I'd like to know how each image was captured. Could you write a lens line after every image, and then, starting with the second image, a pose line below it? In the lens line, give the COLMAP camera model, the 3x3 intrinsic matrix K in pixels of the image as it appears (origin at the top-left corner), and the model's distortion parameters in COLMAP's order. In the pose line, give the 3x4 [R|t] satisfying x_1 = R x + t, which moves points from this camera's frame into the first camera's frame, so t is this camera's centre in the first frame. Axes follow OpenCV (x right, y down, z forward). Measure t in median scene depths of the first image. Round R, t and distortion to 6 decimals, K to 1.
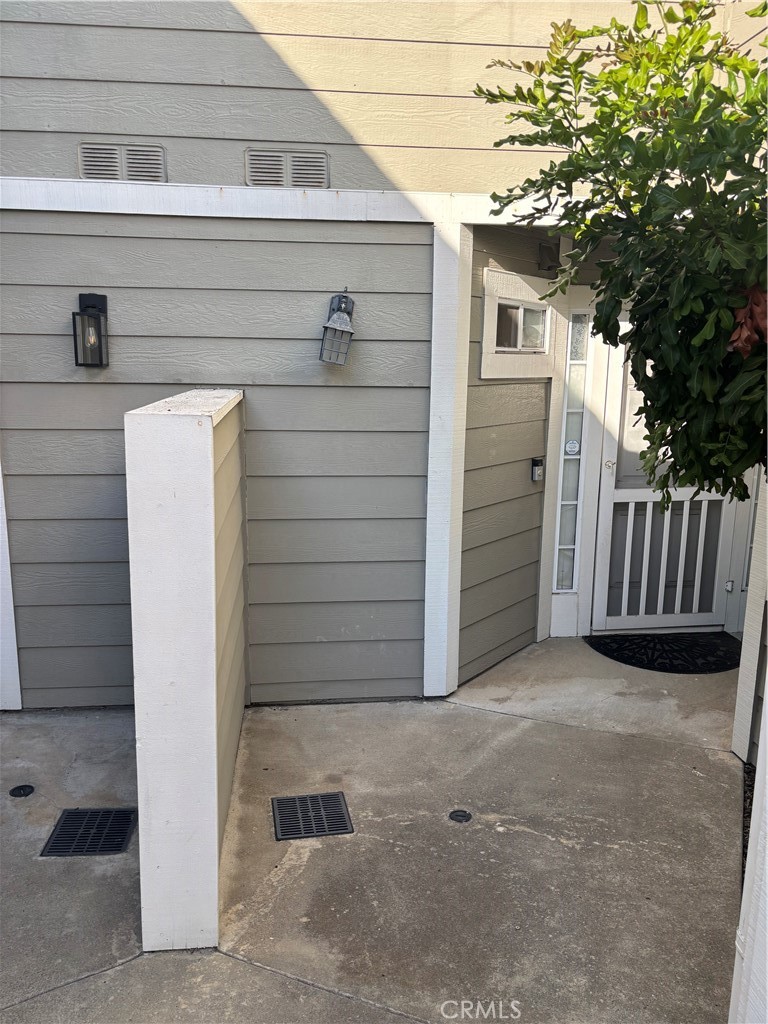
lens RADIAL K [[771.6, 0, 374.2], [0, 771.6, 513.1], [0, 0, 1]] dist [0.037227, -0.052850]
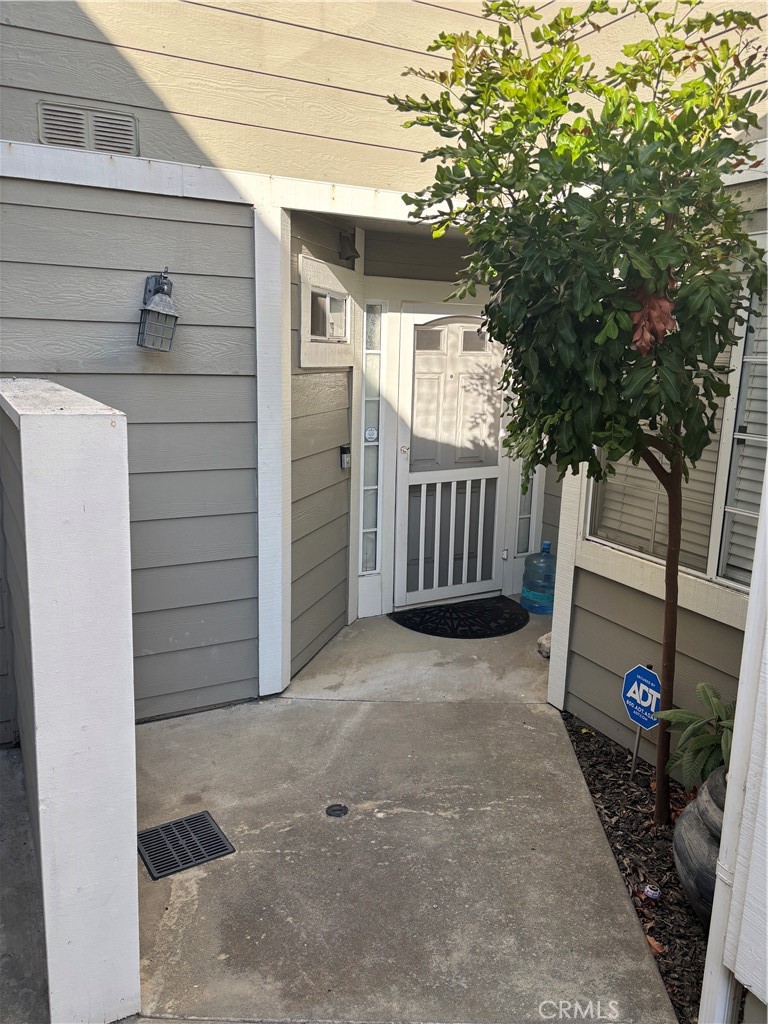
lens RADIAL K [[771.6, 0, 384.3], [0, 771.6, 507.5], [0, 0, 1]] dist [0.037227, -0.052850]
pose [[0.926655, -0.062287, 0.370718, -0.154347], [0.056952, 0.998055, 0.025333, -0.015863], [-0.371575, -0.002362, 0.928400, 0.049365]]
